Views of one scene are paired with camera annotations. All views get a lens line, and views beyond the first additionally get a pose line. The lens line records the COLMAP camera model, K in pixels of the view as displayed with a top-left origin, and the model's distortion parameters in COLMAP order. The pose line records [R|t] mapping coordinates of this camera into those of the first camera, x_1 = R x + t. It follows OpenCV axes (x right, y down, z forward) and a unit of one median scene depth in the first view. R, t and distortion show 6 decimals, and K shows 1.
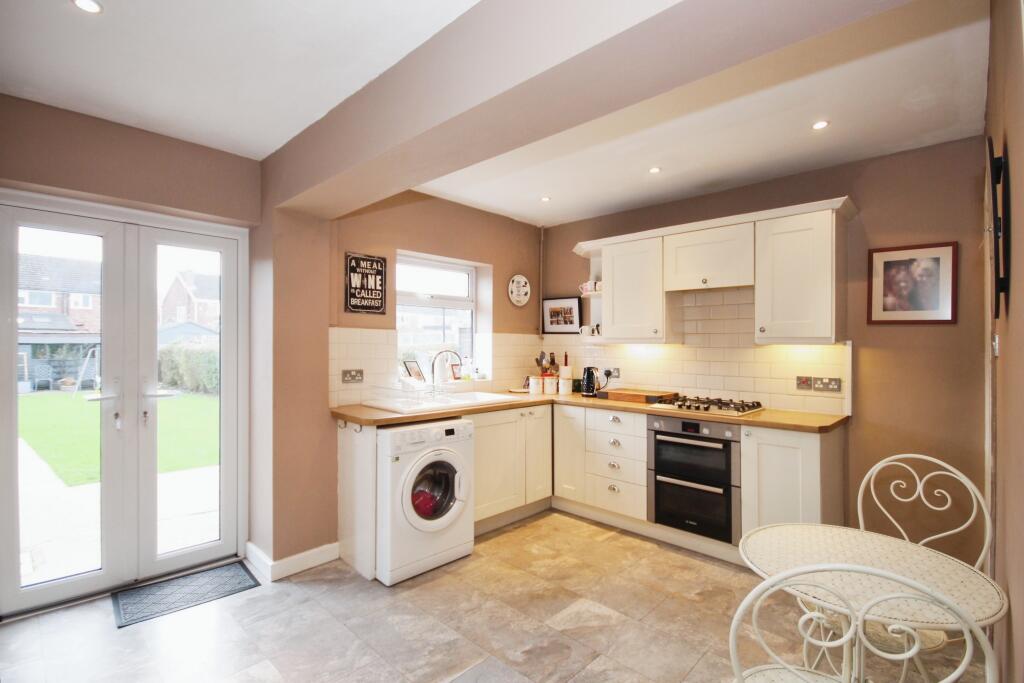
lens RADIAL K [[479.0, 0, 510.6], [0, 479.0, 343.9], [0, 0, 1]] dist [-0.010444, -0.000191]
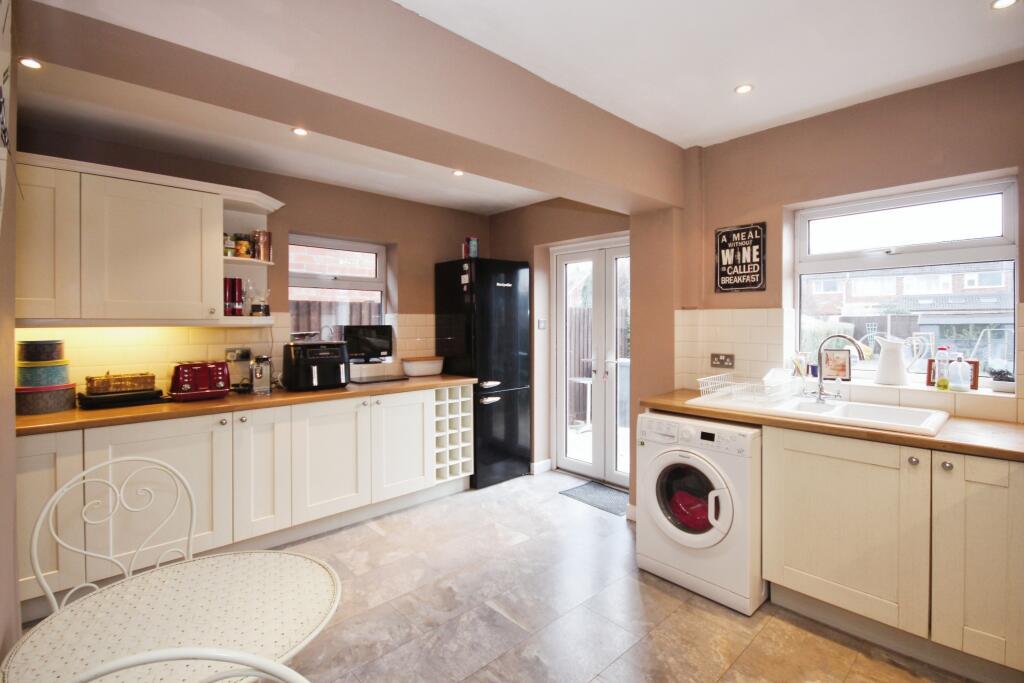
lens RADIAL K [[479.0, 0, 527.4], [0, 479.0, 328.7], [0, 0, 1]] dist [-0.010444, -0.000191]
pose [[-0.051288, 0.004531, -0.998674, 0.617017], [0.005424, 0.999976, 0.004259, -0.001022], [0.998669, -0.005198, -0.051311, 0.665781]]
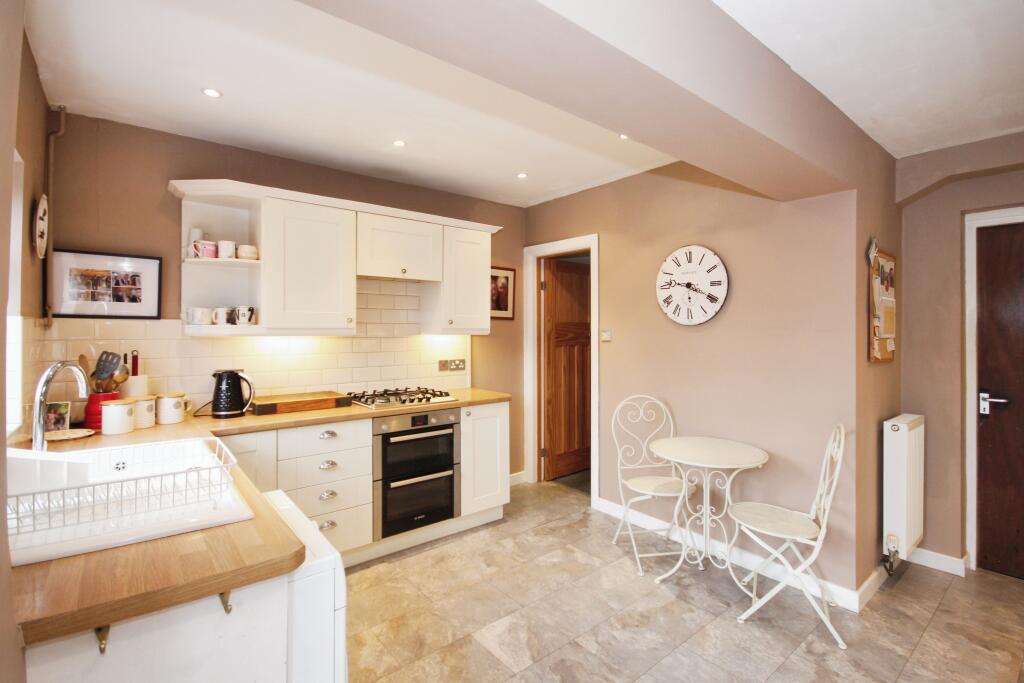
lens RADIAL K [[479.0, 0, 531.1], [0, 479.0, 324.2], [0, 0, 1]] dist [-0.010444, -0.000191]
pose [[0.092626, -0.000122, 0.995701, -0.543417], [-0.005468, 0.999985, 0.000631, -0.023659], [-0.995686, -0.005503, 0.092624, 0.638354]]
